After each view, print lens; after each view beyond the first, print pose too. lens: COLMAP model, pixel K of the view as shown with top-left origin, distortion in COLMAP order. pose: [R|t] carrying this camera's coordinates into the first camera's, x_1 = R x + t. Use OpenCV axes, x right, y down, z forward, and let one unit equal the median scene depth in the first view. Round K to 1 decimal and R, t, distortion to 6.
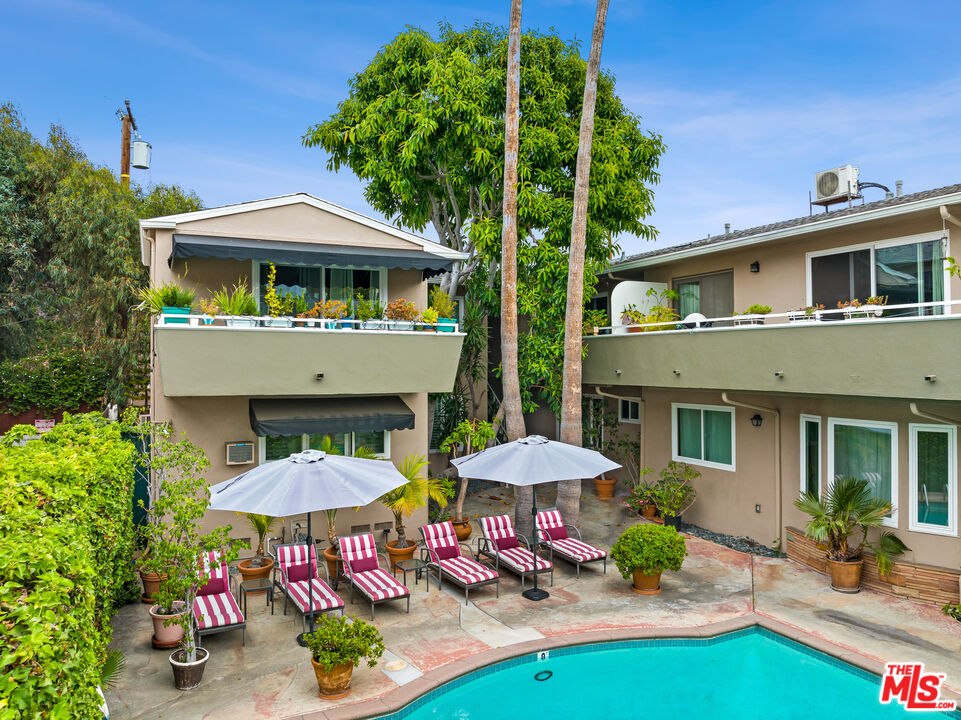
lens RADIAL K [[695.9, 0, 479.7], [0, 695.9, 357.1], [0, 0, 1]] dist [-0.037234, 0.000888]
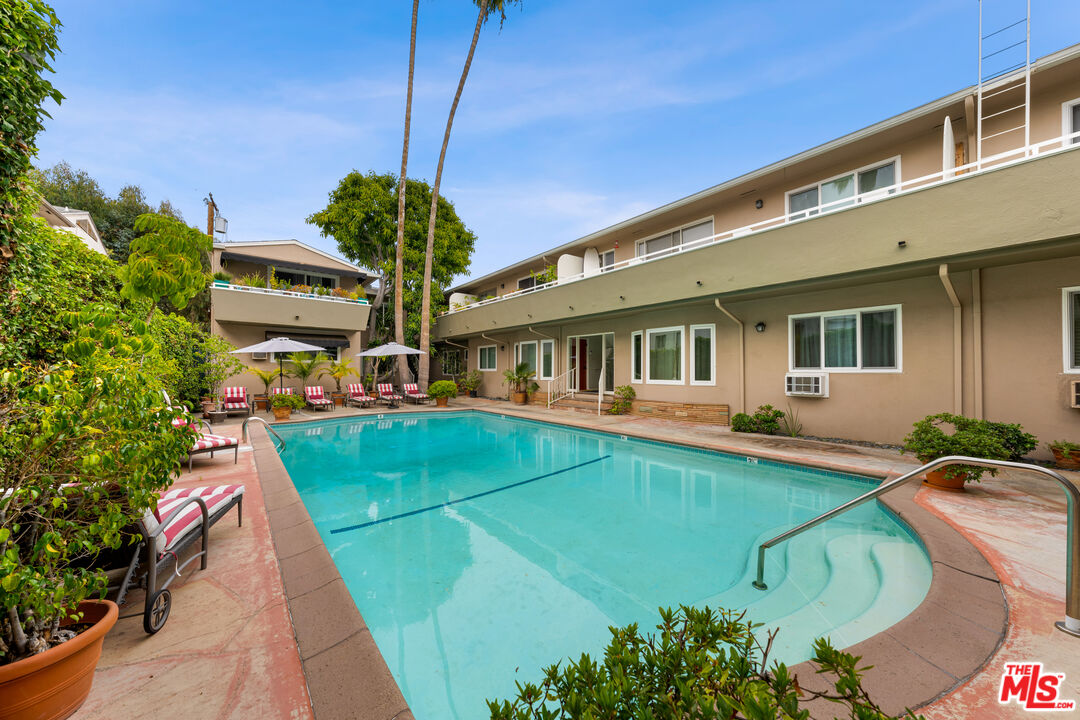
lens RADIAL K [[371.2, 0, 539.0], [0, 371.2, 367.3], [0, 0, 1]] dist [-0.000076, 0.000169]
pose [[0.973705, 0.007435, 0.227691, 0.215063], [-0.008144, 0.999964, 0.002177, 0.147189], [-0.227667, -0.003974, 0.973731, -0.300807]]
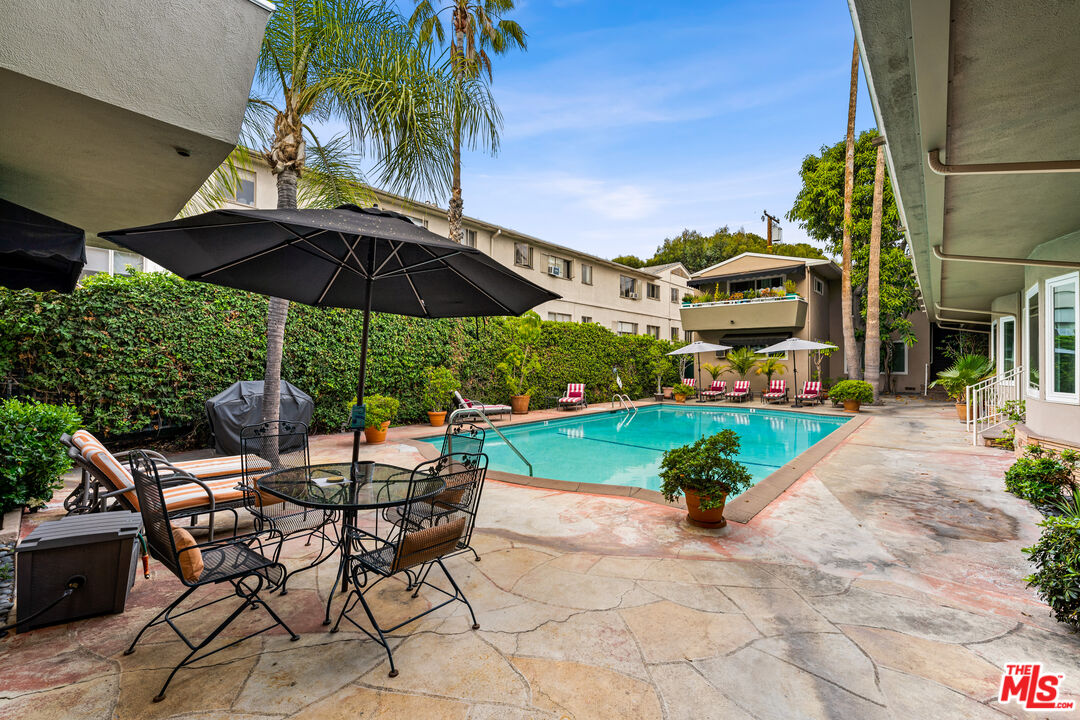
lens RADIAL K [[472.8, 0, 544.6], [0, 472.8, 362.5], [0, 0, 1]] dist [0.002399, 0.000144]
pose [[0.378318, 0.004106, -0.925667, 0.955669], [0.011671, 0.999890, 0.009205, 0.129456], [0.925602, -0.014286, 0.378228, -0.299670]]
